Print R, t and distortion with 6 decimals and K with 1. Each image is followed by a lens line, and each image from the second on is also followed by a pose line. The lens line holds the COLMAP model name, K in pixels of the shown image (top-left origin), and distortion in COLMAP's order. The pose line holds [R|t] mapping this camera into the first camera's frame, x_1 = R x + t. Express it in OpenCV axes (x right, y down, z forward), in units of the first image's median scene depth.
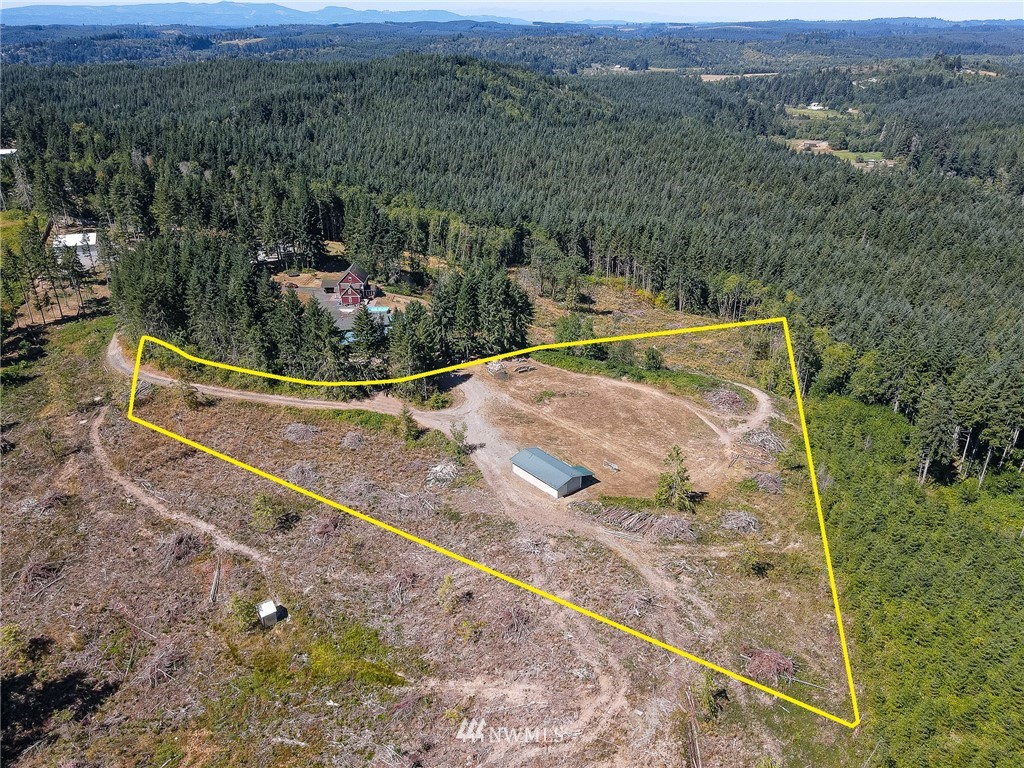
lens RADIAL K [[756.0, 0, 512.3], [0, 756.0, 384.8], [0, 0, 1]] dist [-0.003341, 0.023980]
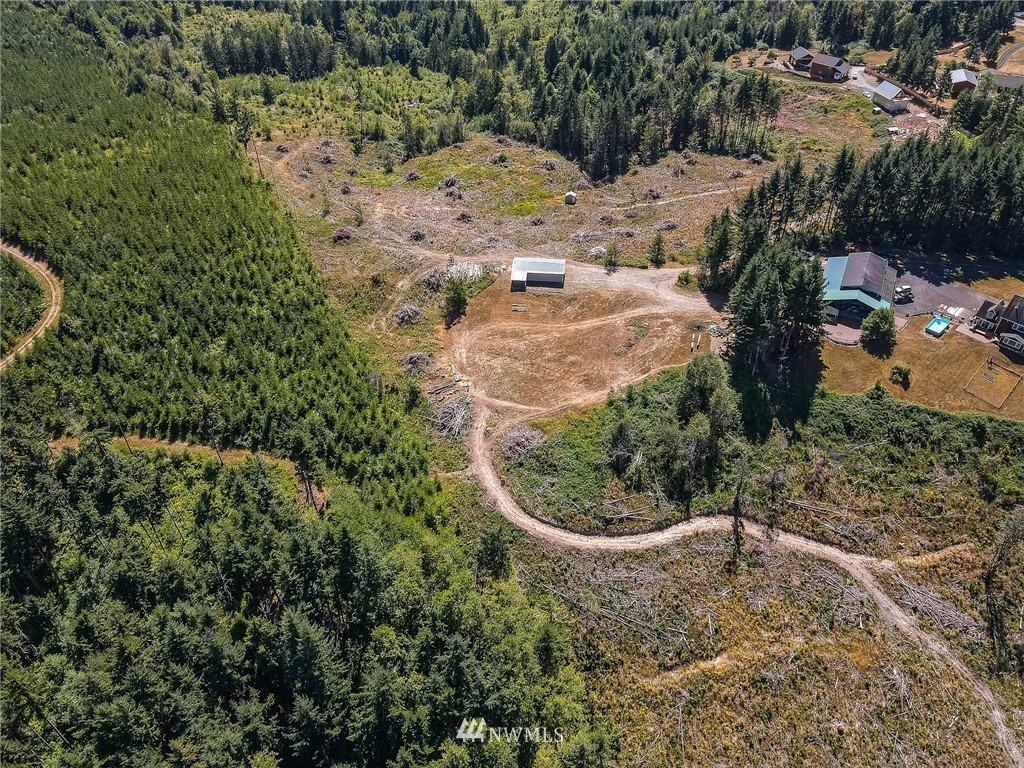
lens RADIAL K [[756.0, 0, 512.6], [0, 756.0, 389.7], [0, 0, 1]] dist [-0.003341, 0.023980]
pose [[-0.721515, 0.459504, -0.517950, 0.745923], [-0.291825, 0.476554, 0.829298, -0.755093], [0.627897, 0.749501, -0.209746, 1.194647]]
